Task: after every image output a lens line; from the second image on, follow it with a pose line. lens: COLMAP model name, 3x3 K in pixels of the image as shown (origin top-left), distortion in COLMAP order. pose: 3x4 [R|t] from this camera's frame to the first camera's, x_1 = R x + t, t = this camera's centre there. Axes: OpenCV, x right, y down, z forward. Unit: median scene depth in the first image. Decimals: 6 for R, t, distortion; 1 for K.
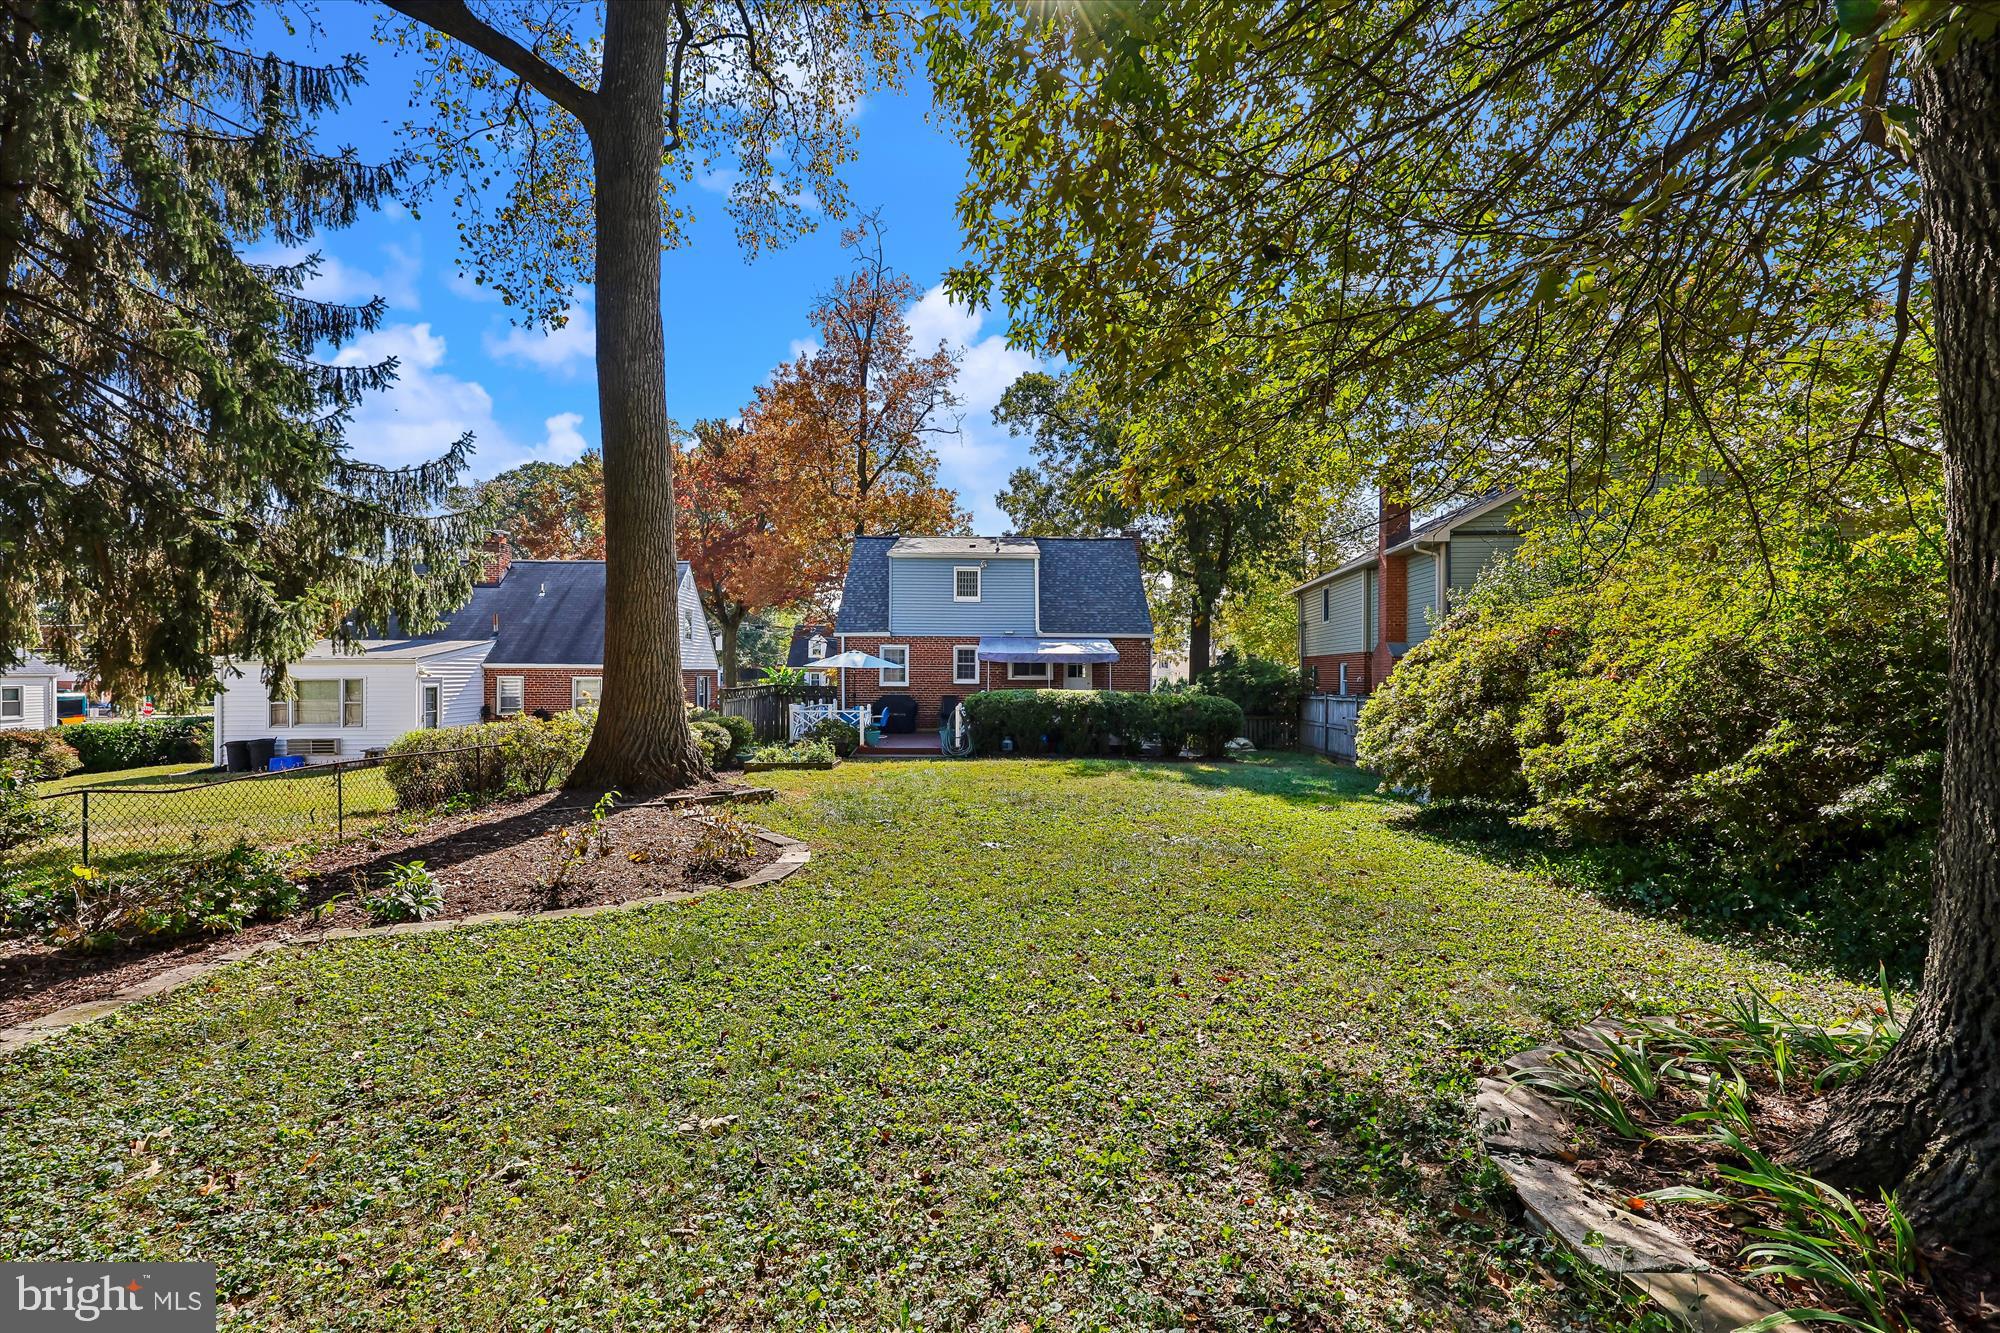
lens RADIAL K [[810.2, 0, 1009.0], [0, 810.2, 675.9], [0, 0, 1]] dist [0.000135, 0.000631]
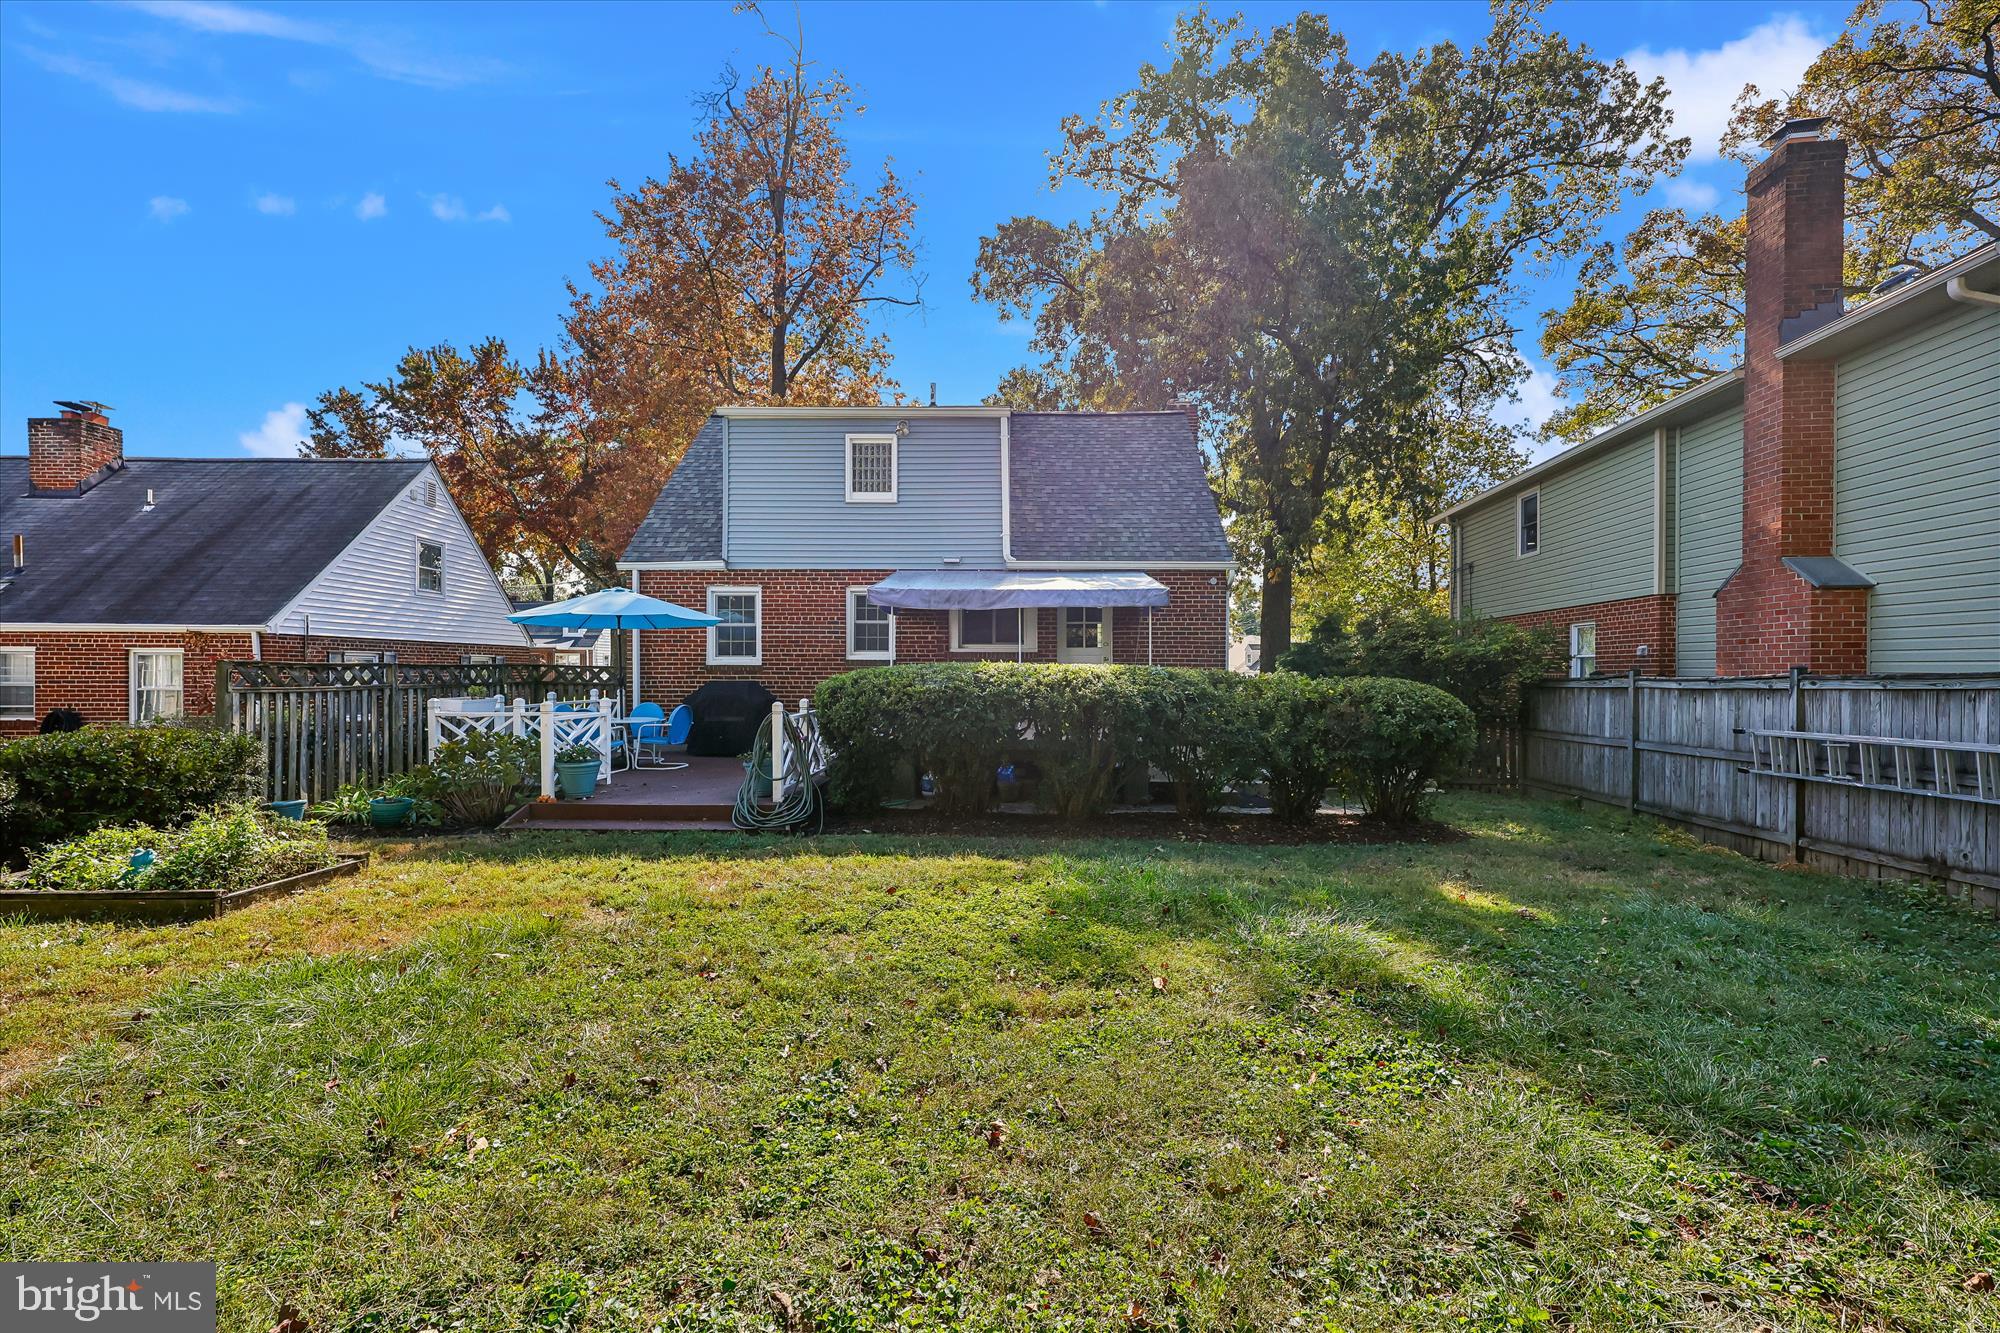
lens RADIAL K [[810.2, 0, 1001.2], [0, 810.2, 674.2], [0, 0, 1]] dist [0.000135, 0.000631]
pose [[0.999114, -0.002321, -0.042017, 0.053348], [0.002390, 0.999996, 0.001597, 0.018447], [0.042013, -0.001696, 0.999116, 0.482854]]
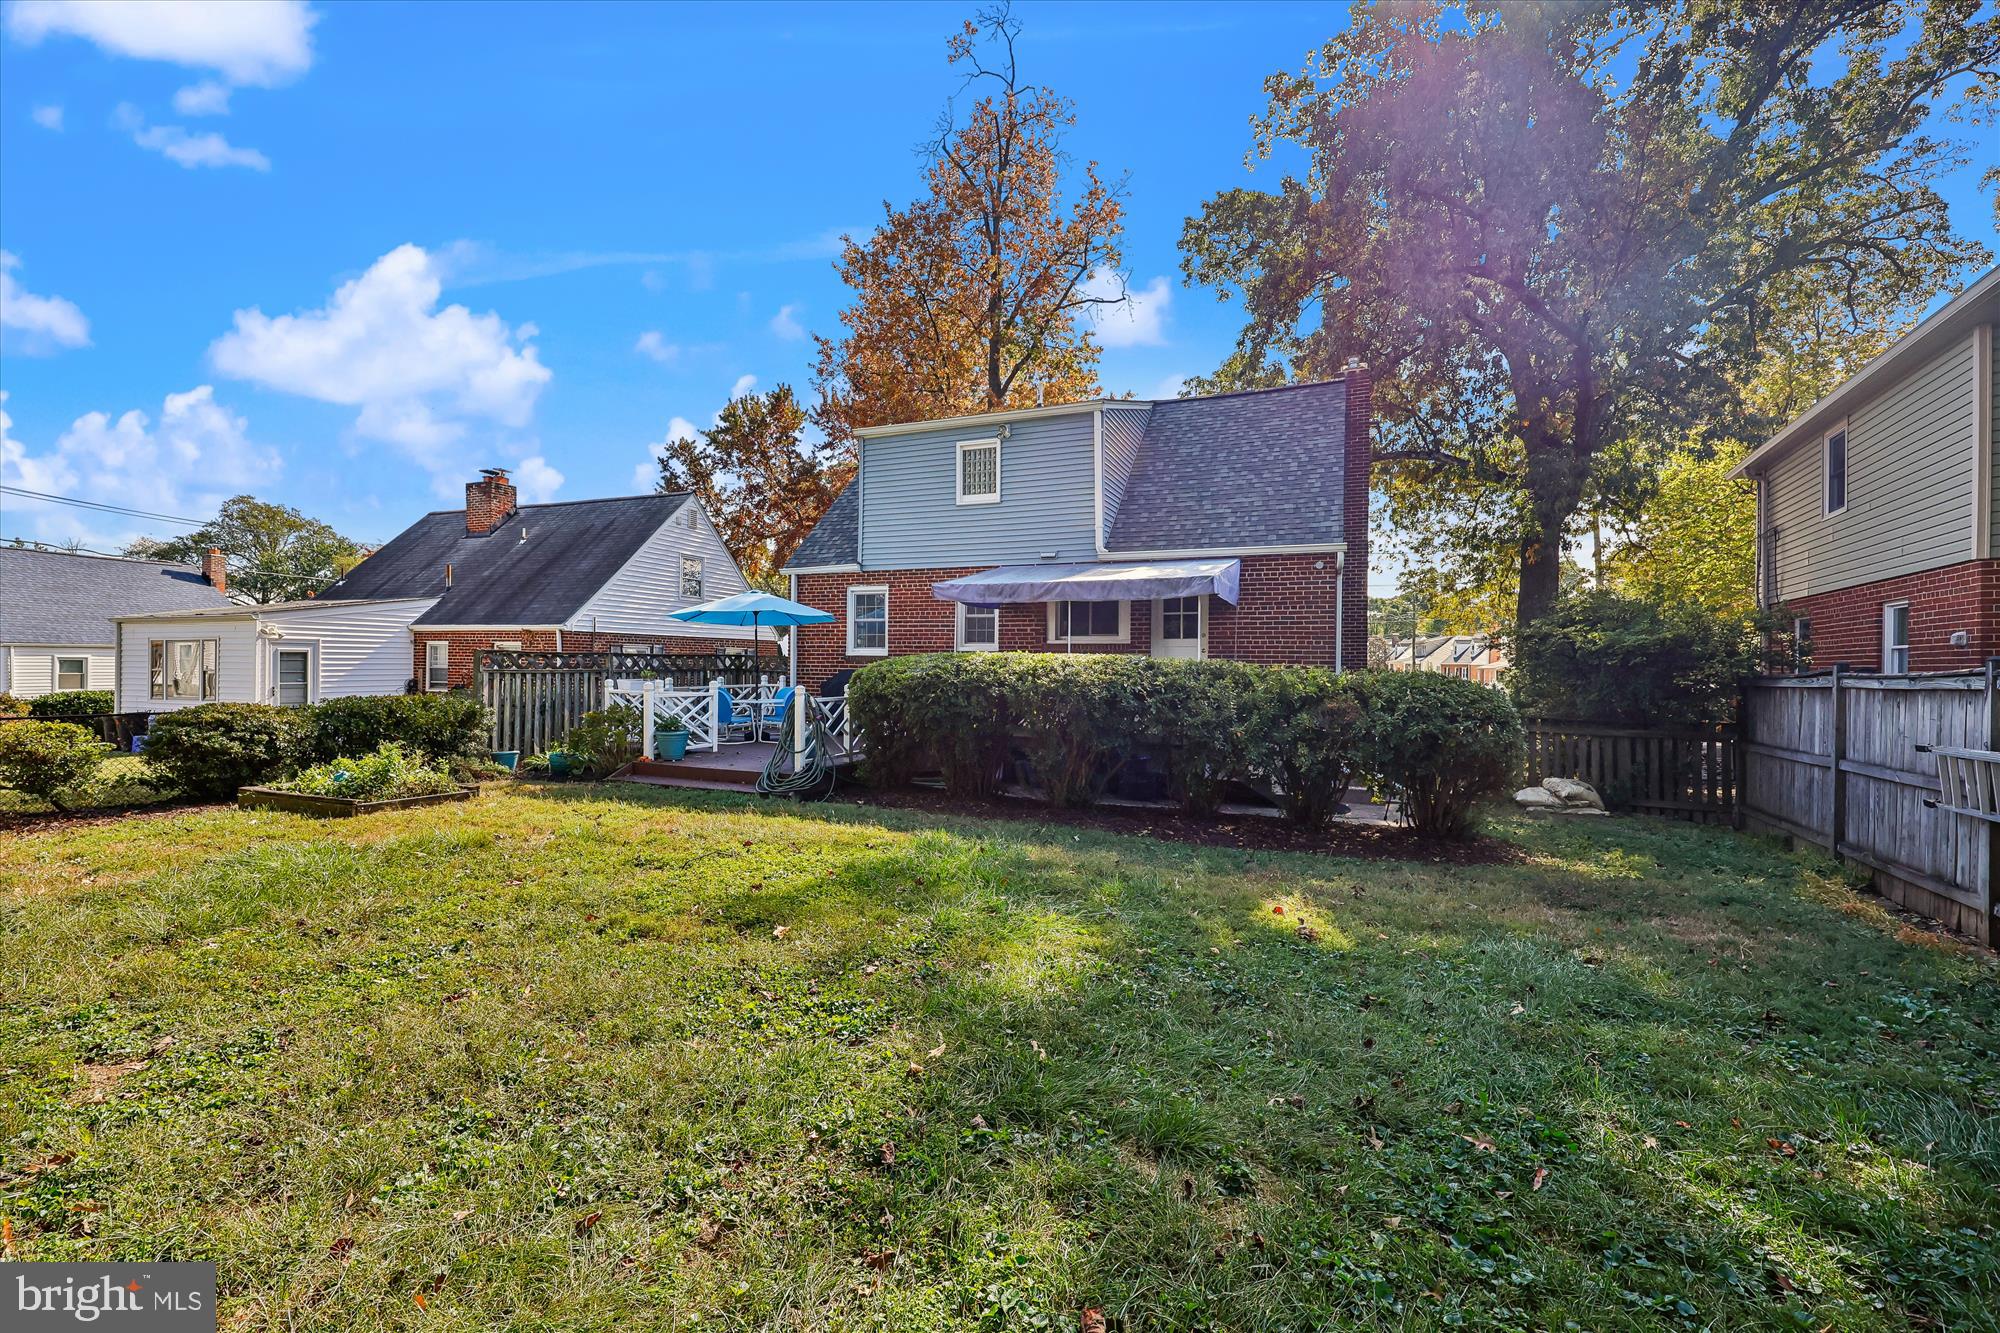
lens RADIAL K [[810.2, 0, 999.9], [0, 810.2, 664.8], [0, 0, 1]] dist [0.000135, 0.000631]
pose [[0.911511, 0.004800, -0.411248, 0.192112], [-0.006210, 0.999979, -0.002093, 0.020513], [0.411229, 0.004462, 0.911521, 0.498461]]
